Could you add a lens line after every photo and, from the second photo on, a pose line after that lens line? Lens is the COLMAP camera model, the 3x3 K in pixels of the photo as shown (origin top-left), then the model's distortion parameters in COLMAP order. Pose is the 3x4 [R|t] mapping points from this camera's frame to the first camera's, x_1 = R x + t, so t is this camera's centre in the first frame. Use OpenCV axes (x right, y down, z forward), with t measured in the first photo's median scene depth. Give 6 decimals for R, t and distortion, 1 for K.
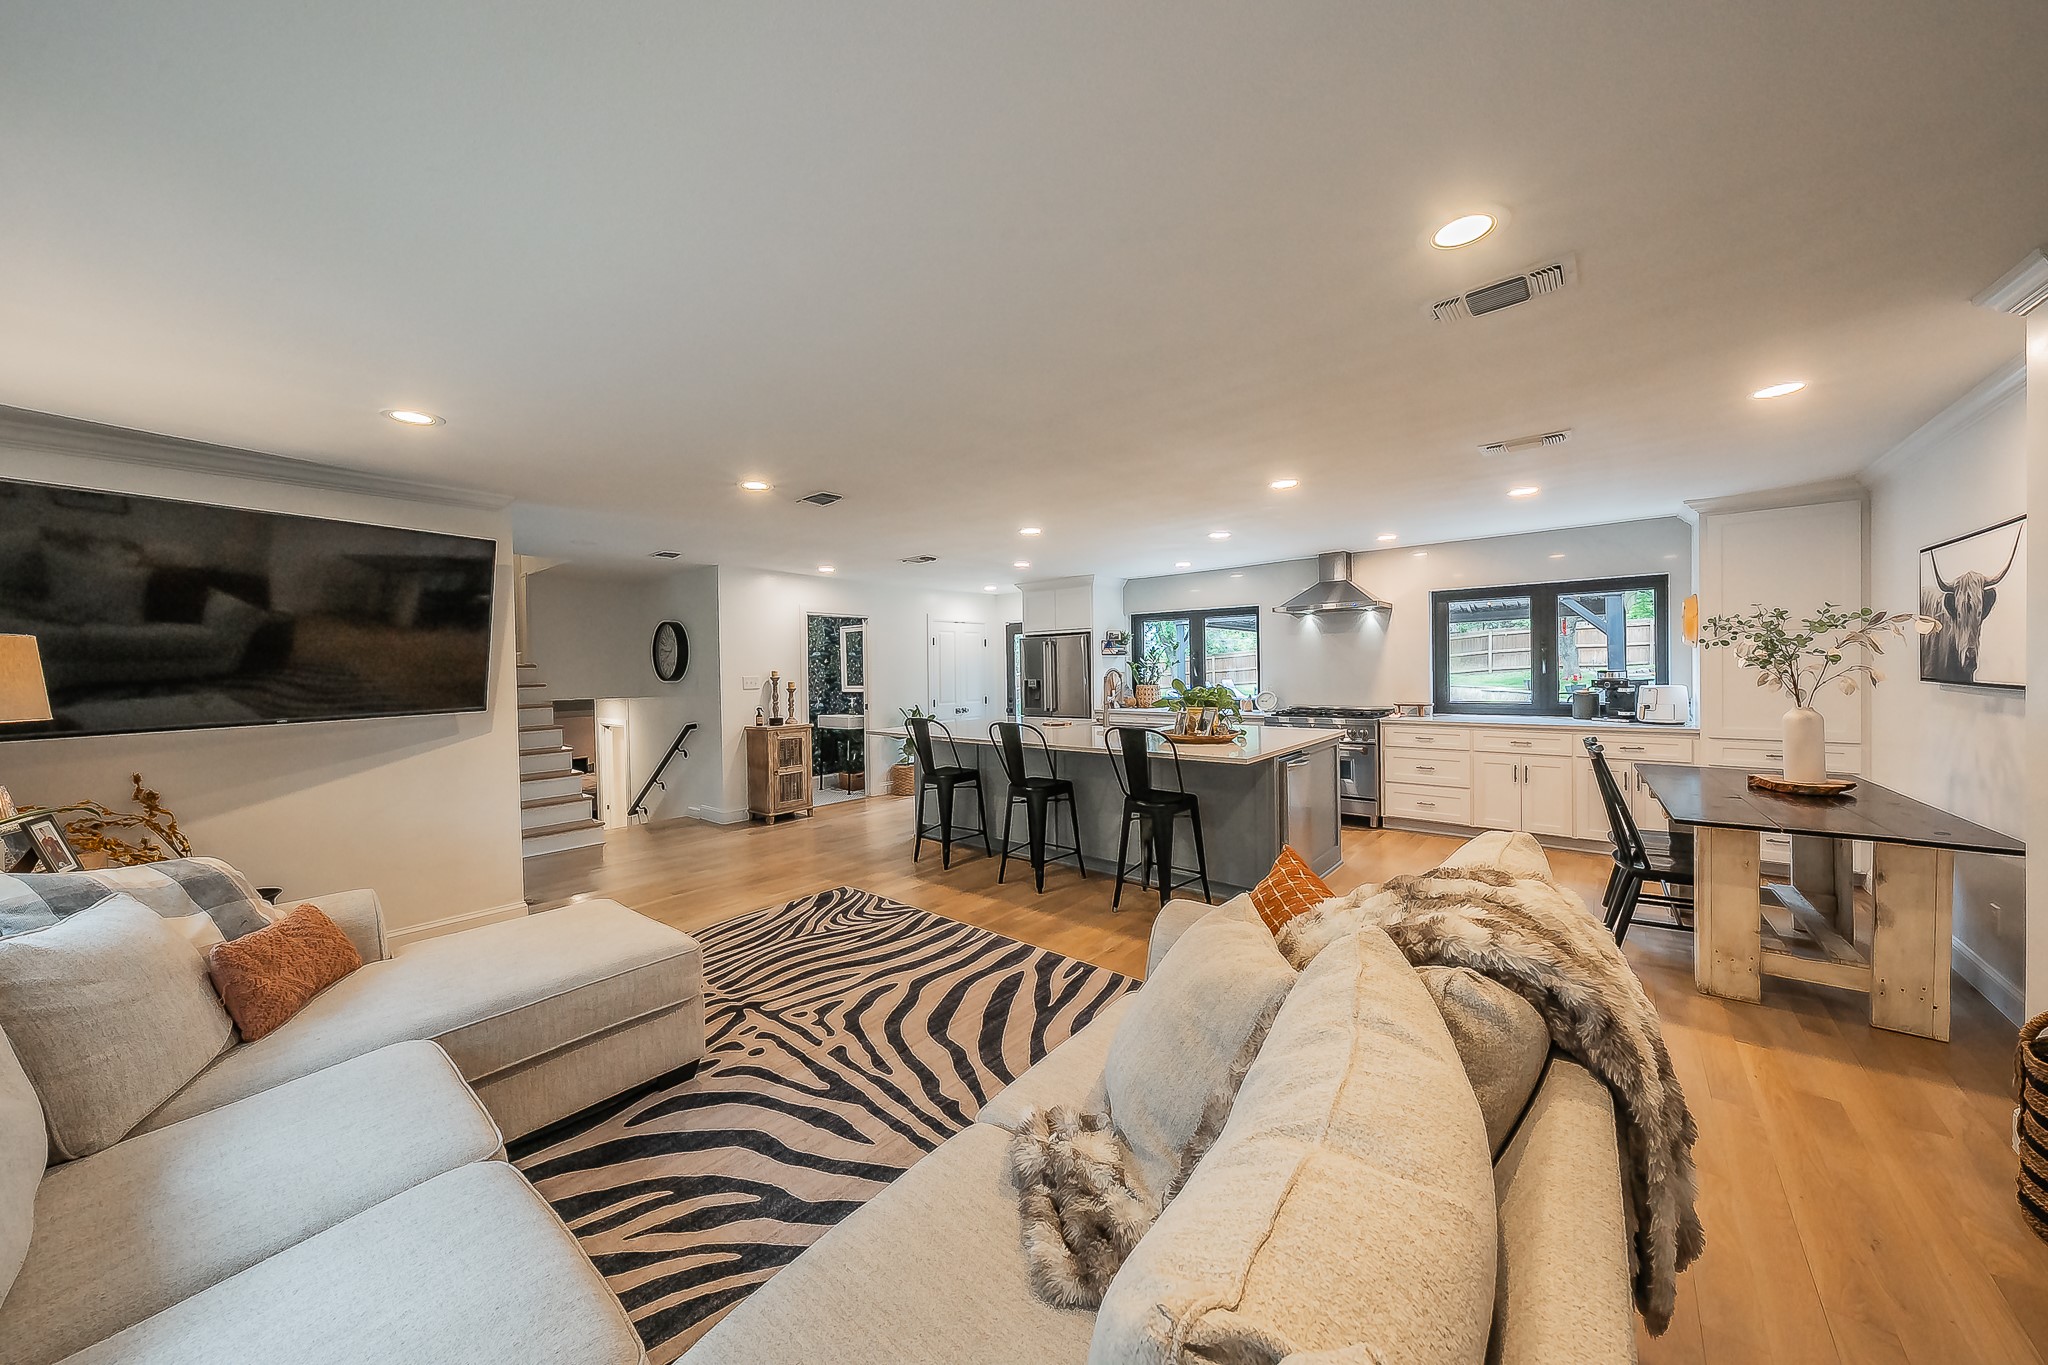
lens RADIAL K [[691.9, 0, 1021.9], [0, 691.9, 669.8], [0, 0, 1]] dist [-0.001806, -0.000093]
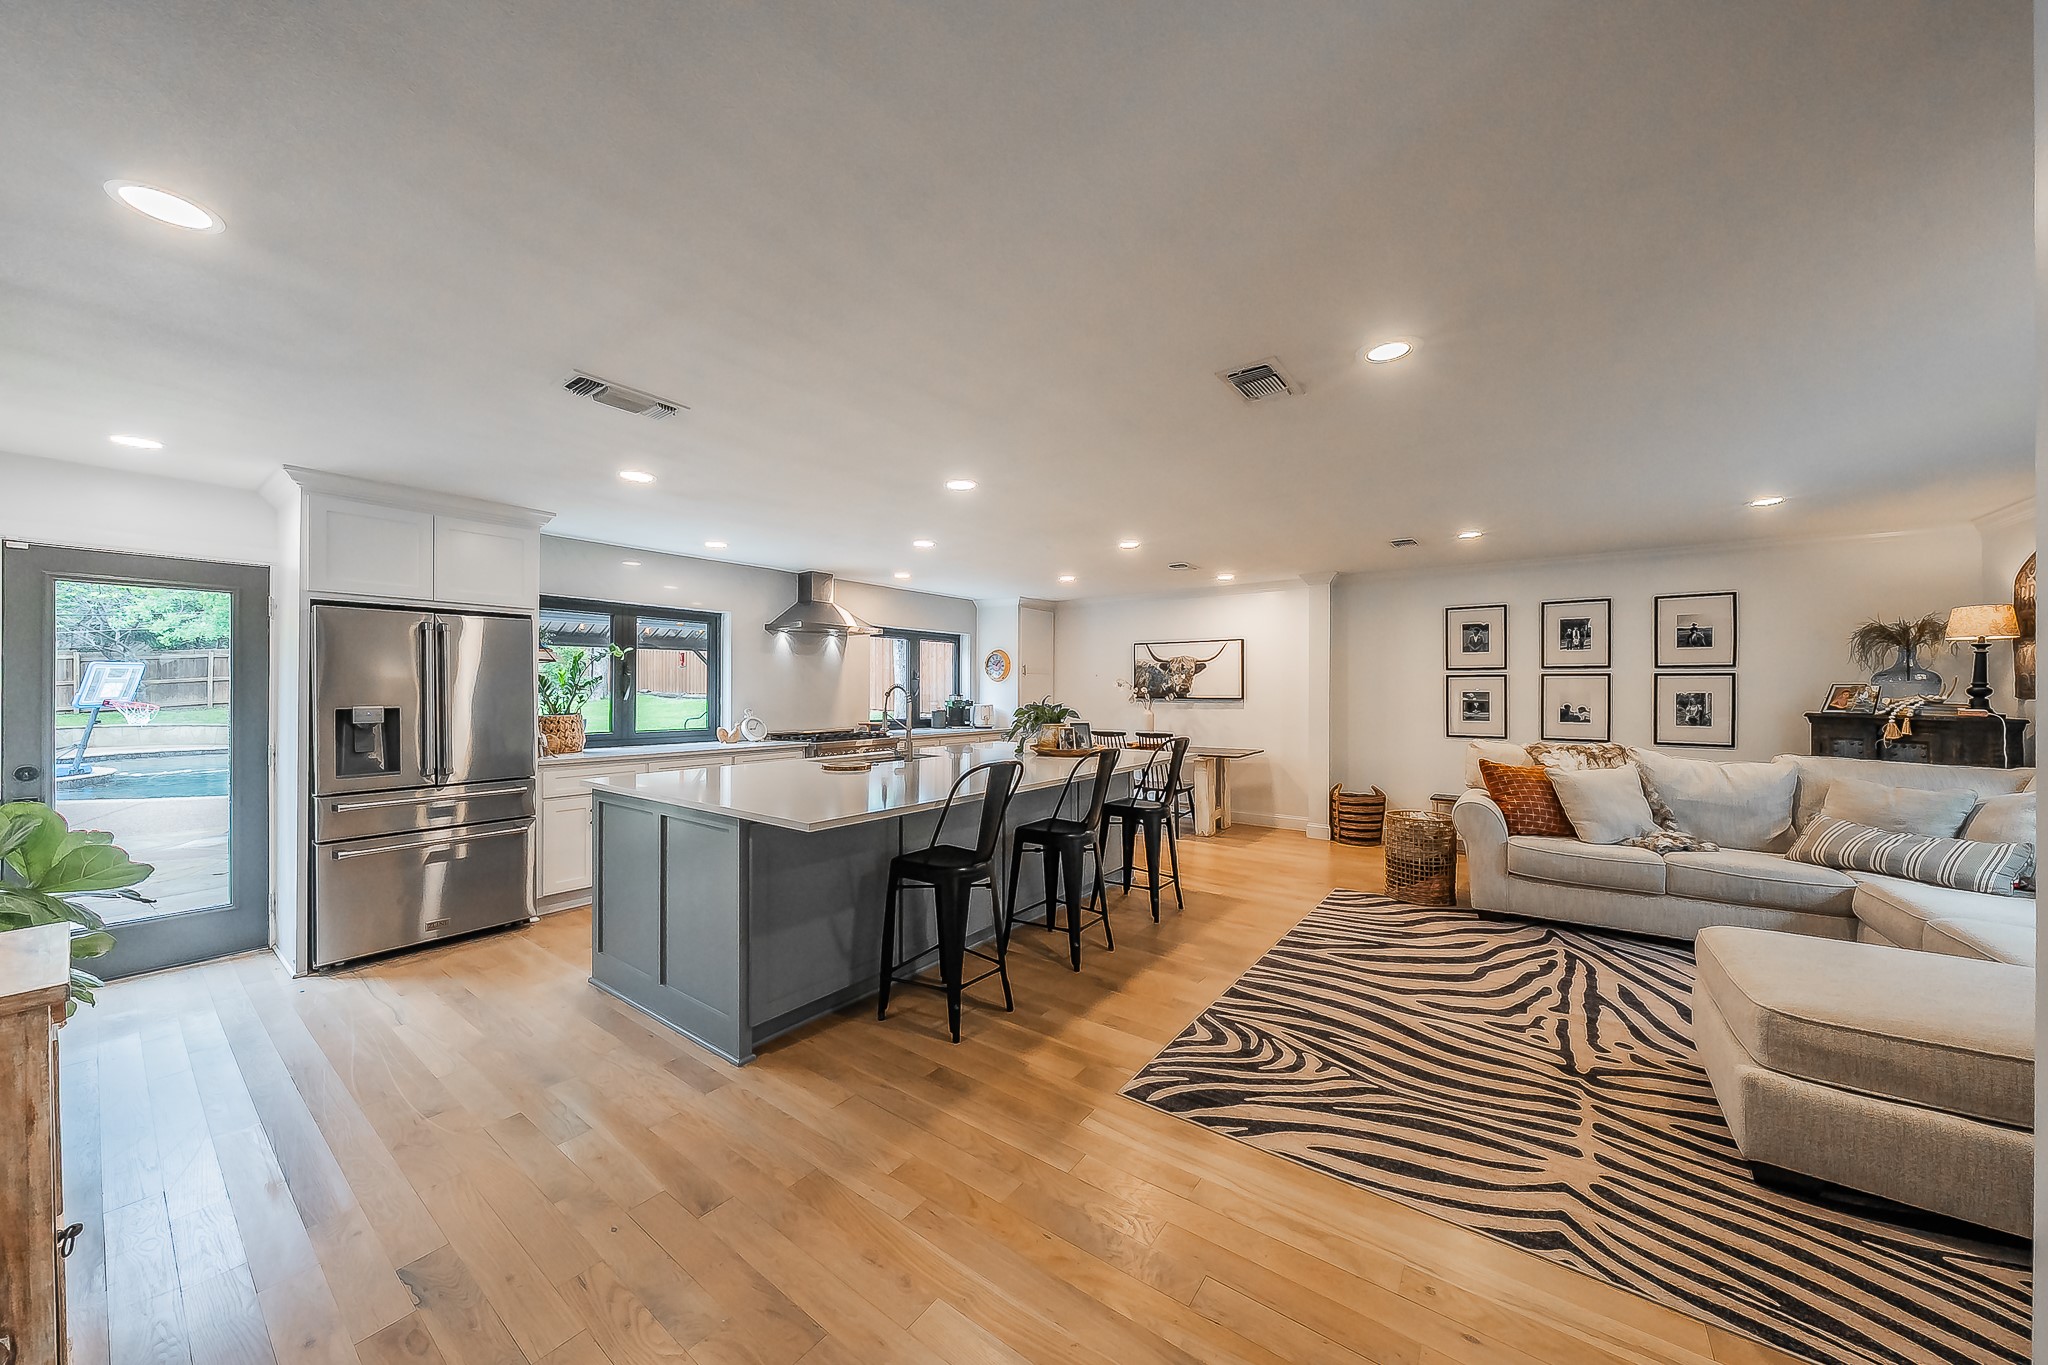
lens RADIAL K [[695.3, 0, 1018.1], [0, 695.3, 690.7], [0, 0, 1]] dist [-0.002360, -0.000093]
pose [[-0.057164, 0.017255, 0.998216, -0.851404], [0.003025, 0.999849, -0.017110, 0.024147], [-0.998360, 0.002042, -0.057207, 1.215261]]
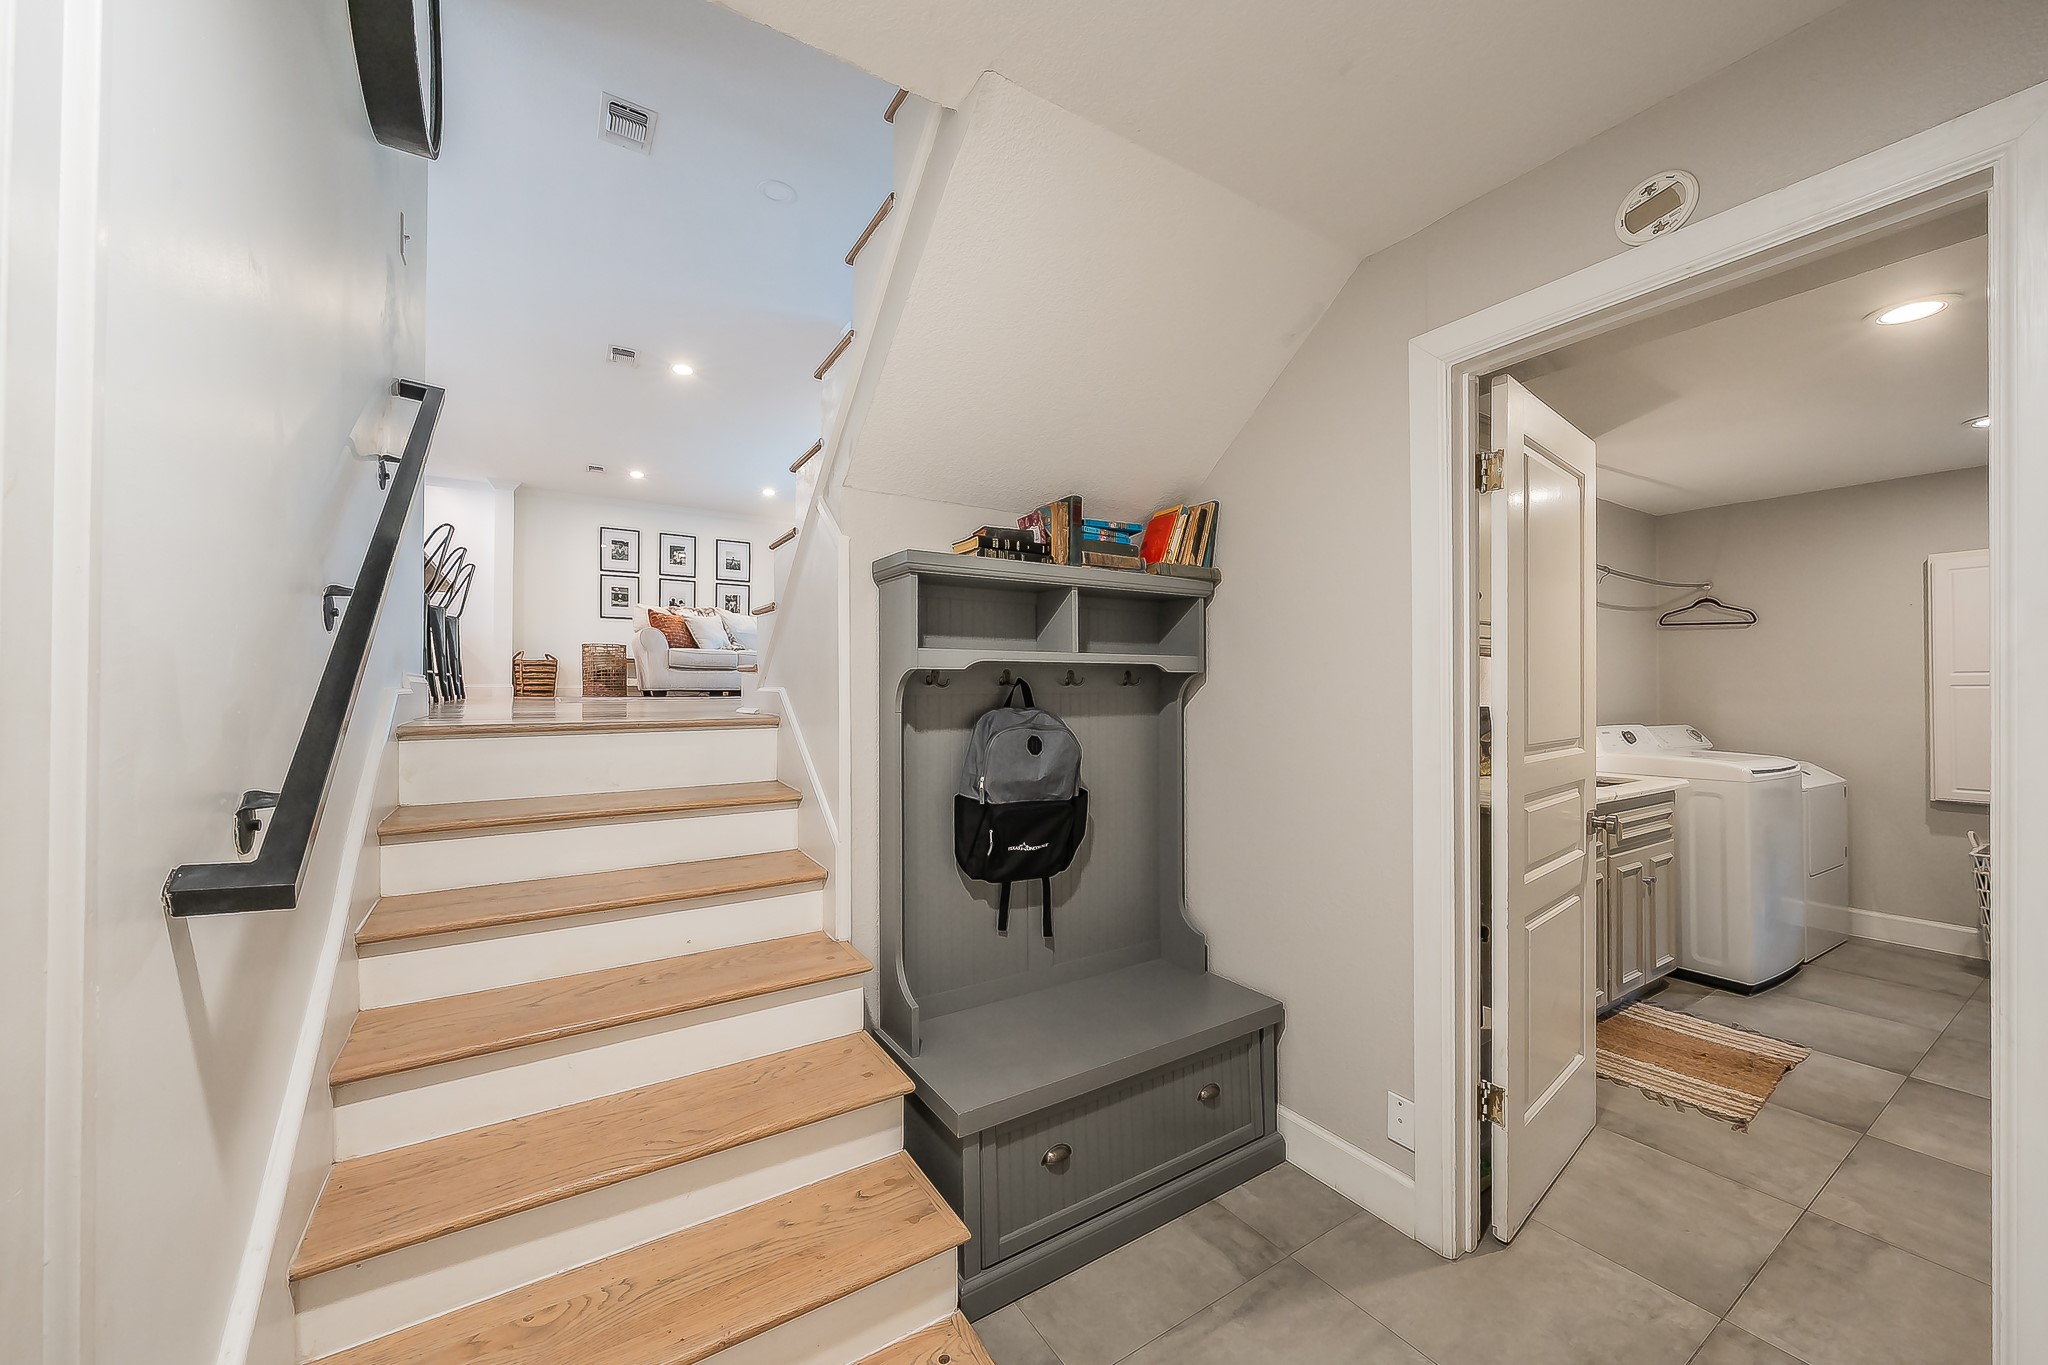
lens RADIAL K [[748.8, 0, 1018.7], [0, 748.8, 682.3], [0, 0, 1]] dist [-0.000108, 0.000145]
pose [[-0.953396, 0.018656, 0.301146, -1.305791], [0.016956, 0.999822, -0.008260, 0.333422], [-0.301247, -0.002769, -0.953542, 1.991900]]
